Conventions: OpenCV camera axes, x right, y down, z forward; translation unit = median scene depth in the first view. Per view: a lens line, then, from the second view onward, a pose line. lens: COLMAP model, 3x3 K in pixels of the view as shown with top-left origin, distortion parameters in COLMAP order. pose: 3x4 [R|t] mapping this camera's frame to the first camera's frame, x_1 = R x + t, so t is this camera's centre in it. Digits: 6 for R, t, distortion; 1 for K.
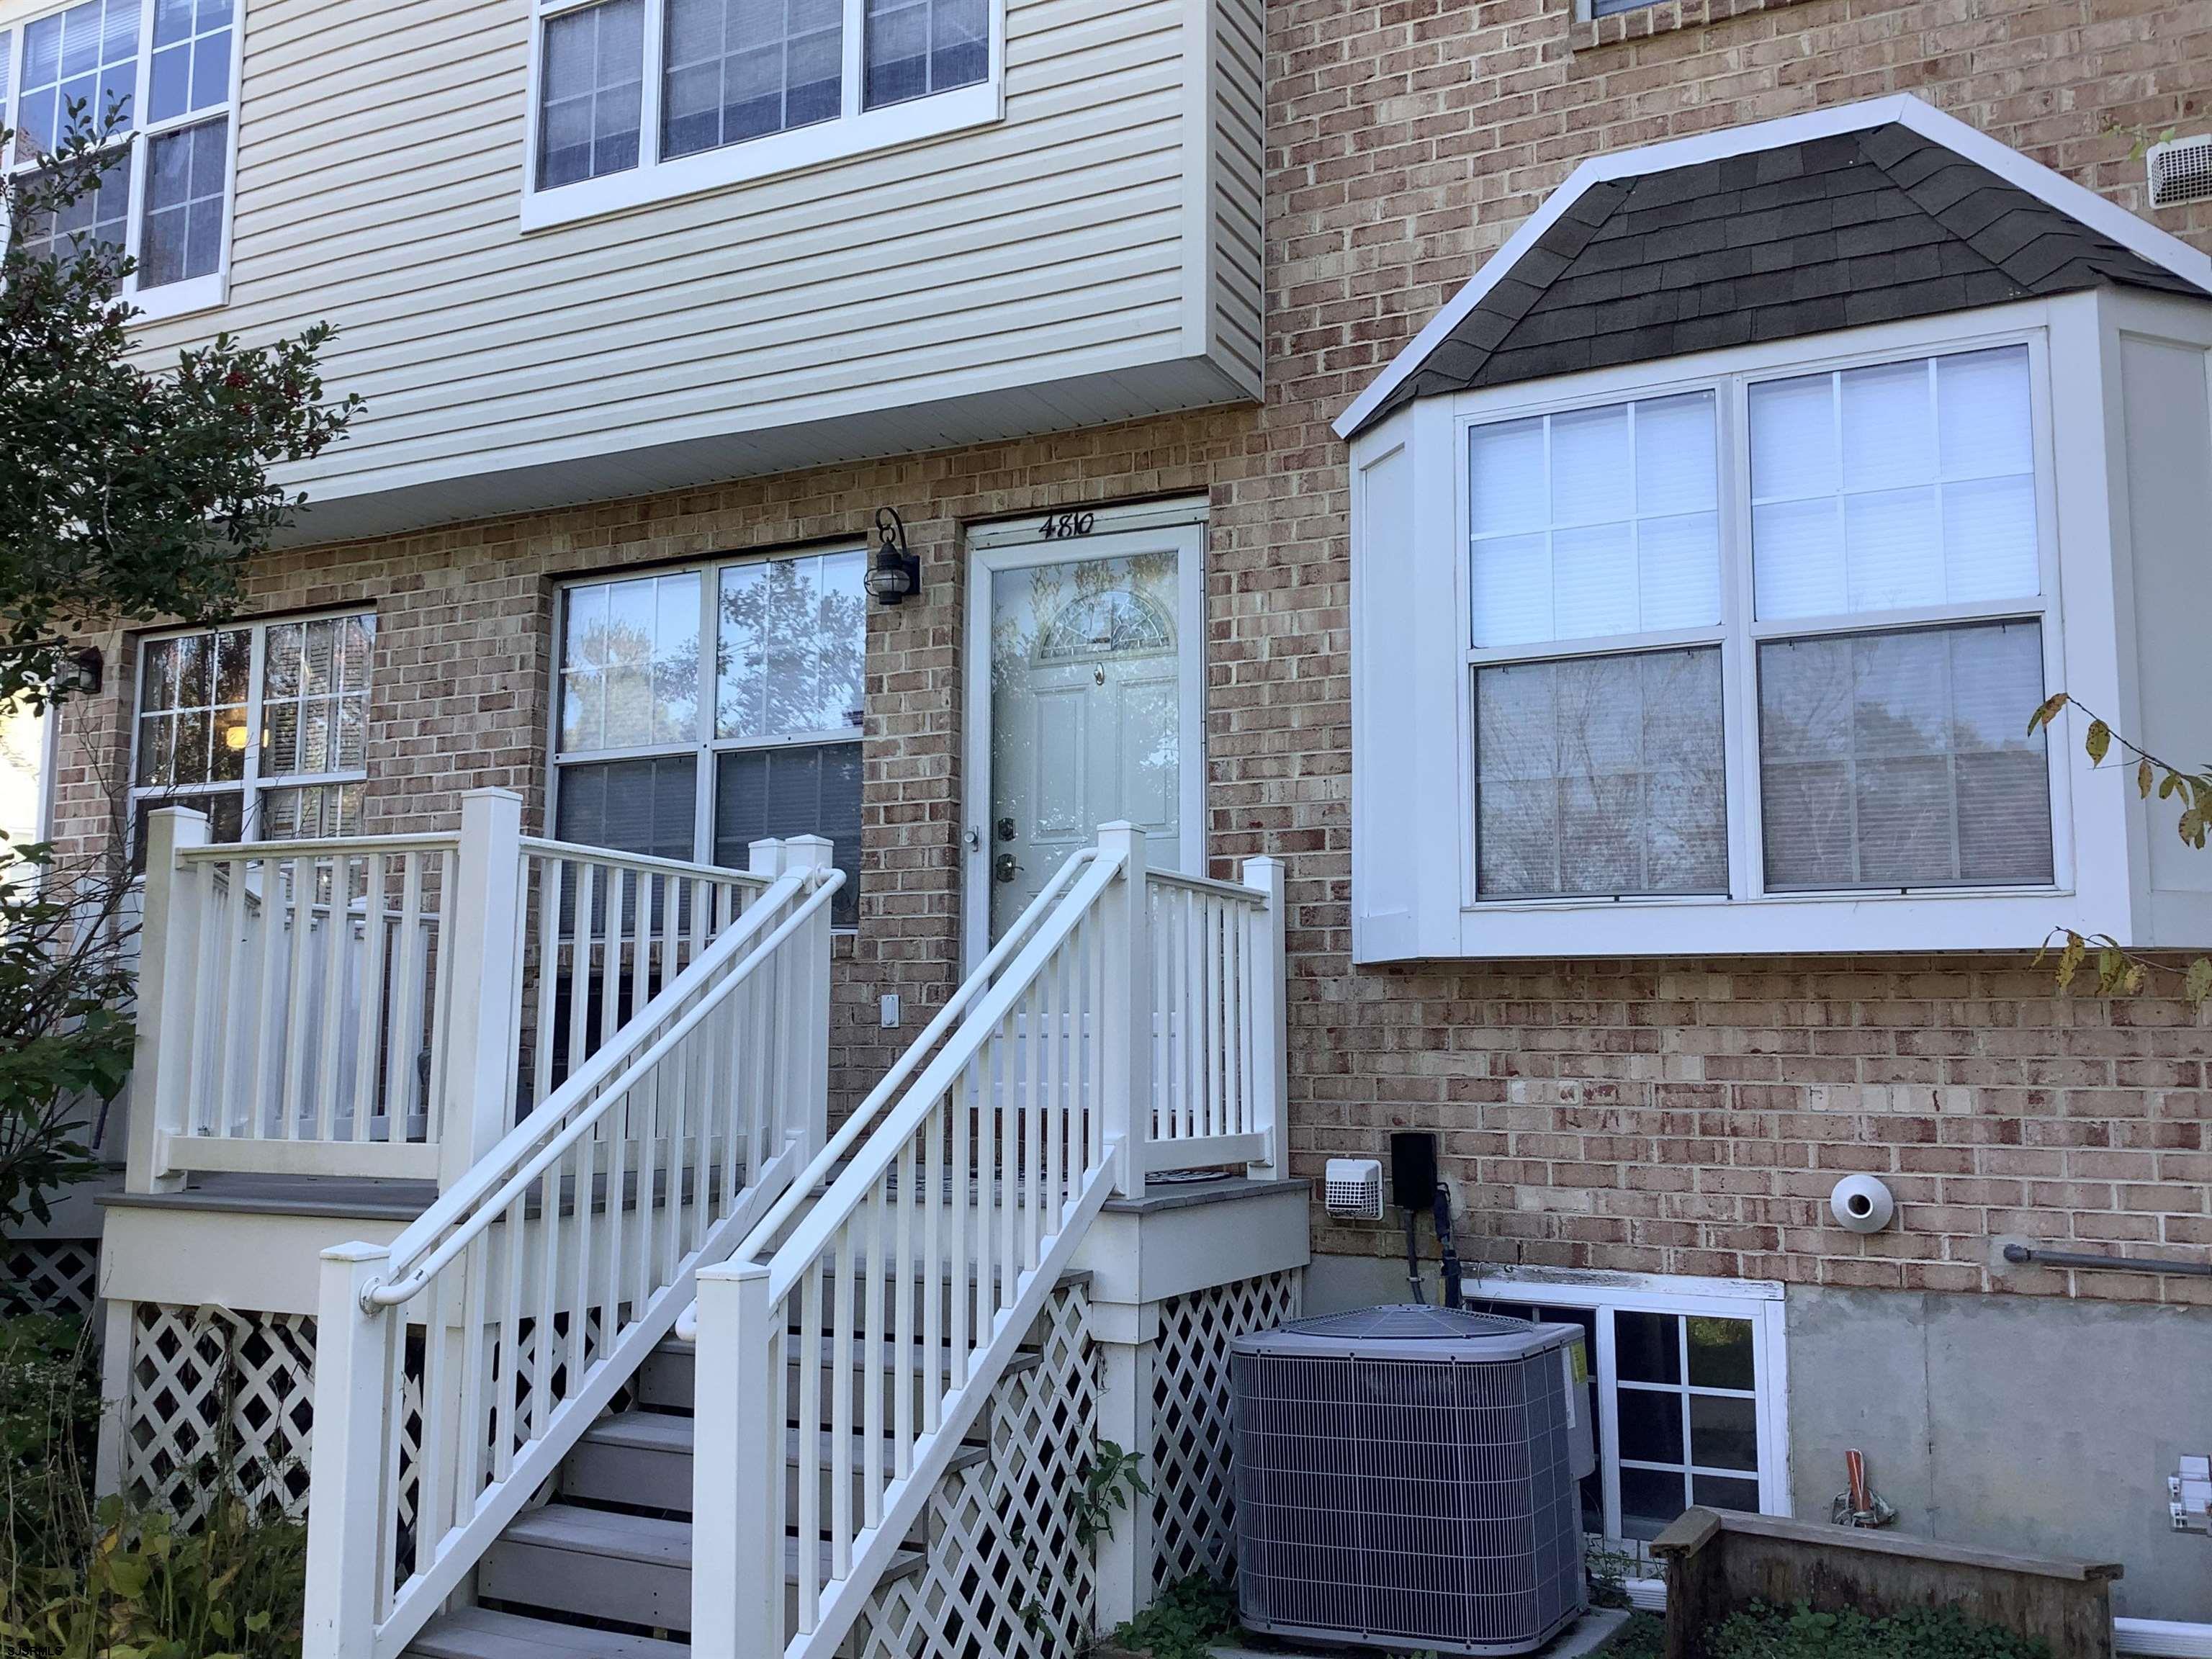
lens RADIAL K [[2014.3, 0, 1118.7], [0, 2014.3, 830.0], [0, 0, 1]] dist [0.027529, 0.000000]
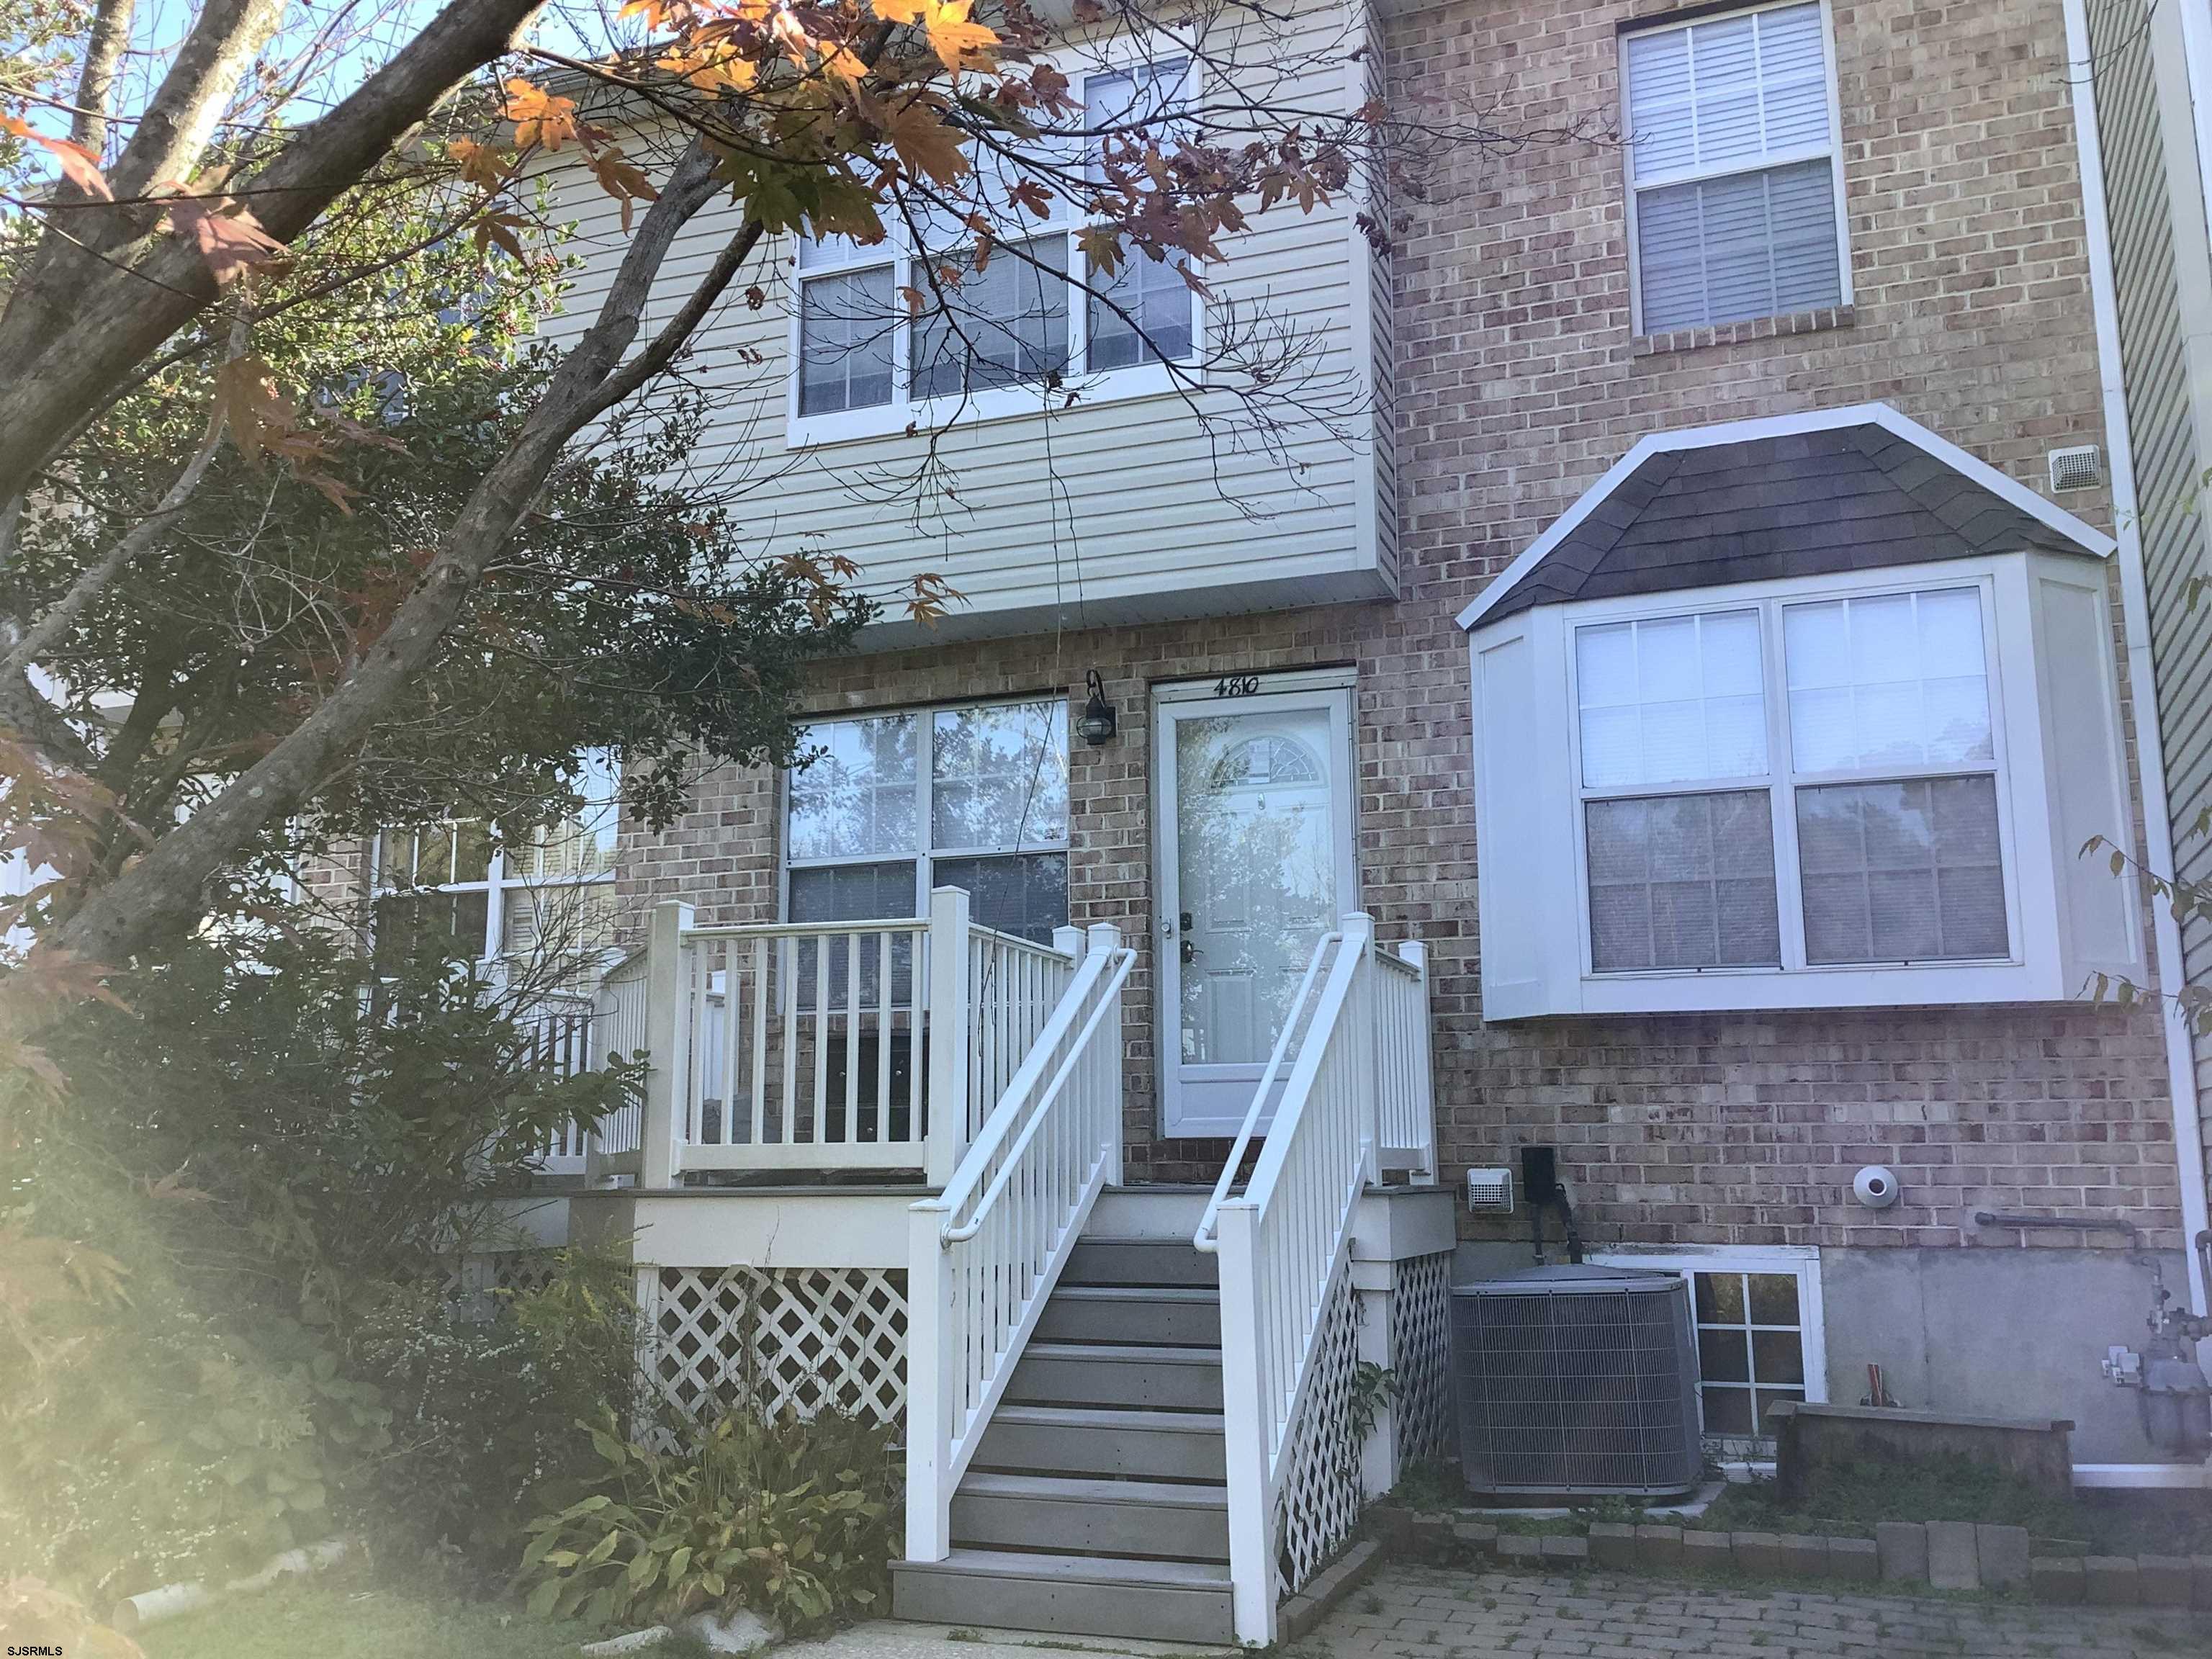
lens RADIAL K [[2014.3, 0, 1090.1], [0, 2014.3, 828.3], [0, 0, 1]] dist [0.027529, 0.000000]
pose [[0.994569, 0.006113, 0.103900, -0.301055], [-0.000696, 0.998642, -0.052091, 0.009039], [-0.104078, 0.051736, 0.993223, -0.328990]]
